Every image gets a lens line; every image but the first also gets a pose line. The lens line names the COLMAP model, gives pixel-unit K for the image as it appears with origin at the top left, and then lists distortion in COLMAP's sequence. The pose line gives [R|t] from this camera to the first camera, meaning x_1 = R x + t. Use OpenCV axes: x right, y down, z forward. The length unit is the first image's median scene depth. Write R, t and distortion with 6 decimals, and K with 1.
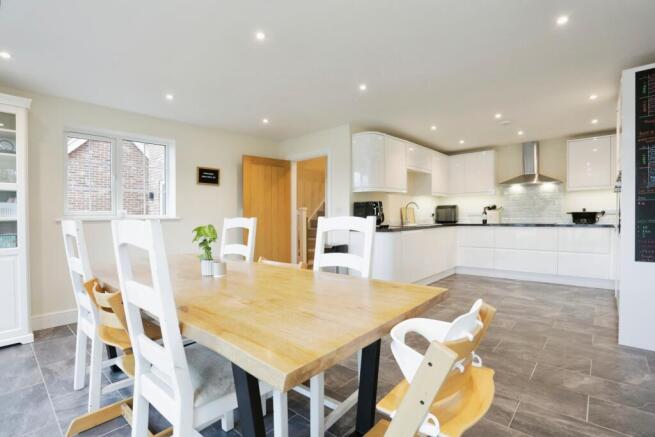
lens RADIAL K [[312.4, 0, 327.5], [0, 312.4, 218.5], [0, 0, 1]] dist [-0.031992, 0.000434]
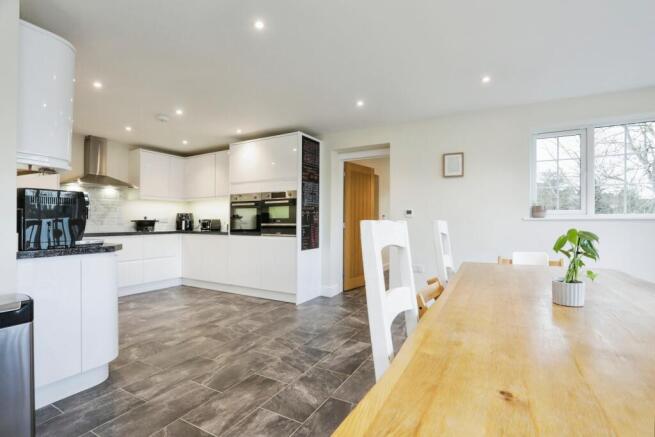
lens RADIAL K [[320.9, 0, 325.4], [0, 320.9, 230.9], [0, 0, 1]] dist [-0.066130, 0.023104]
pose [[-0.212504, -0.018458, 0.976986, -0.315333], [0.008860, 0.999744, 0.020815, -0.000684], [-0.977120, 0.013079, -0.212286, 0.561600]]
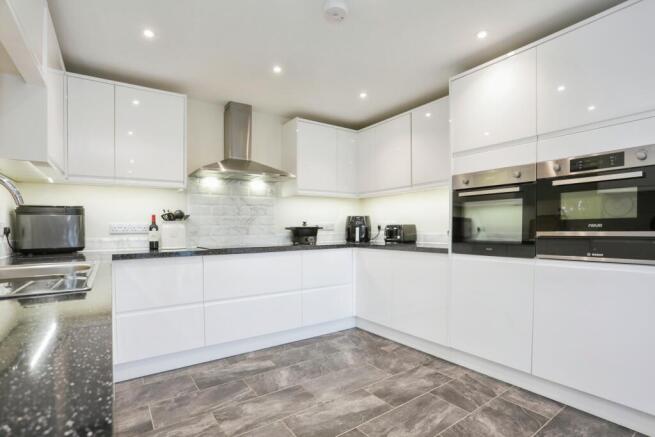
lens RADIAL K [[320.9, 0, 325.4], [0, 320.9, 230.9], [0, 0, 1]] dist [-0.066130, 0.023104]
pose [[0.228665, 0.000975, 0.973505, 0.120010], [0.015196, 0.999874, -0.004571, -0.006833], [-0.973387, 0.015839, 0.228621, 0.705598]]
